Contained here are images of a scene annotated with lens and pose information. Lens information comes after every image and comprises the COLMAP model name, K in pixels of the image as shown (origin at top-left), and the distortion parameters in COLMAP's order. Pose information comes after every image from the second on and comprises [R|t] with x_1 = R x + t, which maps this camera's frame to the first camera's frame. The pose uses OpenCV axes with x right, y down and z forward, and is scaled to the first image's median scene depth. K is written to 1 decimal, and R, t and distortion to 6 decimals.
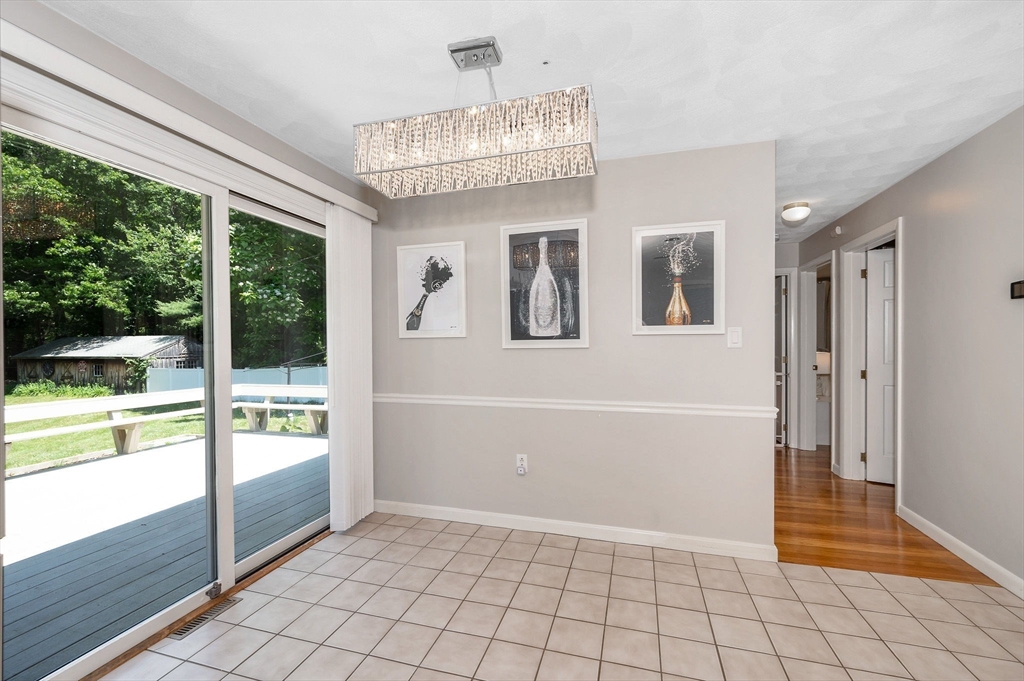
lens RADIAL K [[386.3, 0, 522.6], [0, 386.3, 345.7], [0, 0, 1]] dist [0.002850, -0.000020]
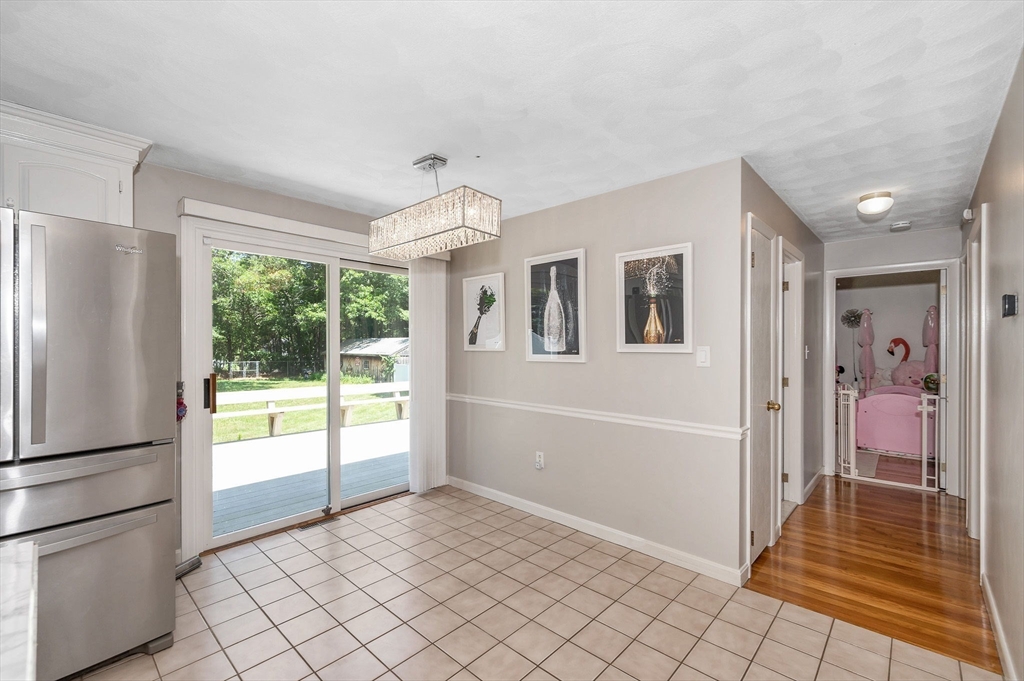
lens RADIAL K [[415.3, 0, 554.3], [0, 415.3, 347.3], [0, 0, 1]] dist [0.000536, 0.001140]
pose [[0.910486, 0.007440, -0.413473, 0.575633], [-0.006566, 0.999972, 0.003534, -0.042546], [0.413488, -0.000503, 0.910509, -0.133488]]
